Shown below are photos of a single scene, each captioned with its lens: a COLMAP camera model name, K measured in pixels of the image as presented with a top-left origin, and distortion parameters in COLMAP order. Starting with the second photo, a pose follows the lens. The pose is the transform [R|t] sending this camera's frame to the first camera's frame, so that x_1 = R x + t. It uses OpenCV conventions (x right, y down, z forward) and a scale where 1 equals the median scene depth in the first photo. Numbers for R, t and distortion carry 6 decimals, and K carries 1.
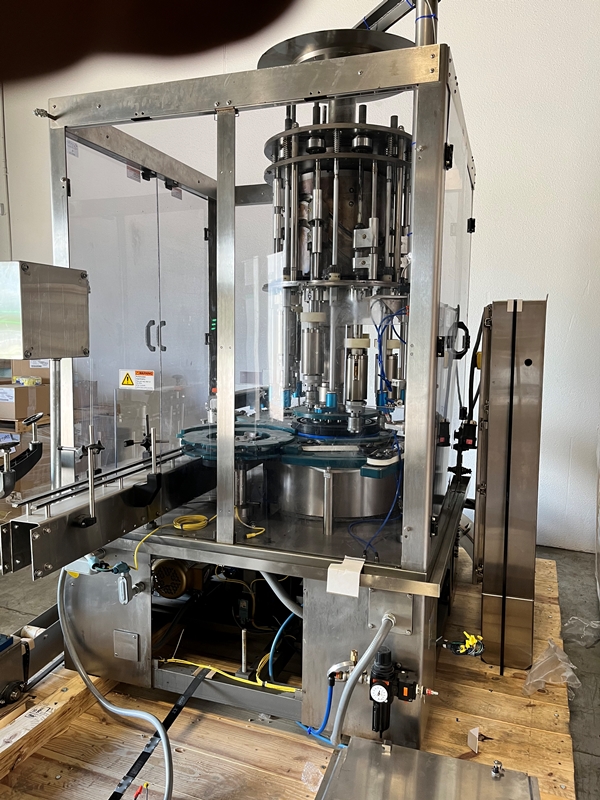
lens RADIAL K [[611.3, 0, 296.5], [0, 611.3, 397.5], [0, 0, 1]] dist [0.020388, -0.066451]
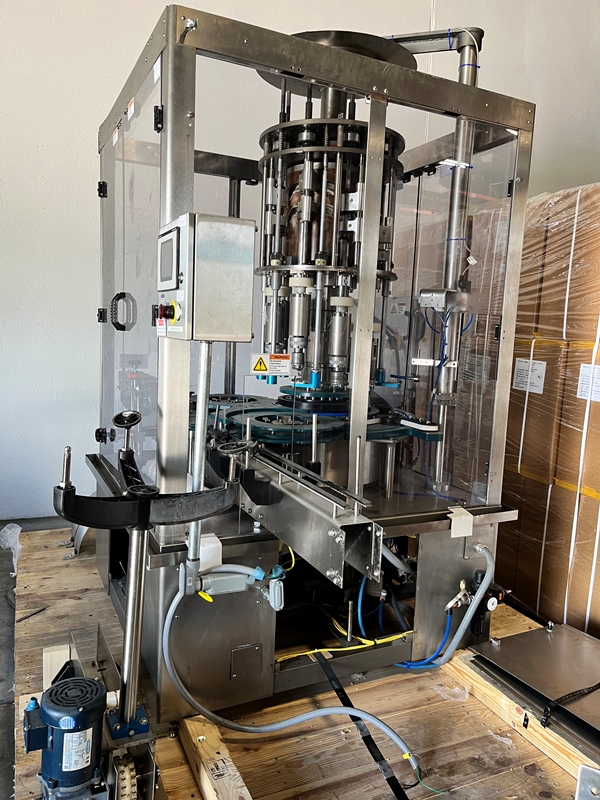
lens RADIAL K [[611.3, 0, 297.3], [0, 611.3, 401.7], [0, 0, 1]] dist [0.020388, -0.066451]
pose [[0.699572, -0.069880, 0.711137, -0.890937], [0.037703, 0.997430, 0.060924, -0.028093], [-0.713567, -0.015809, 0.700409, 0.345058]]
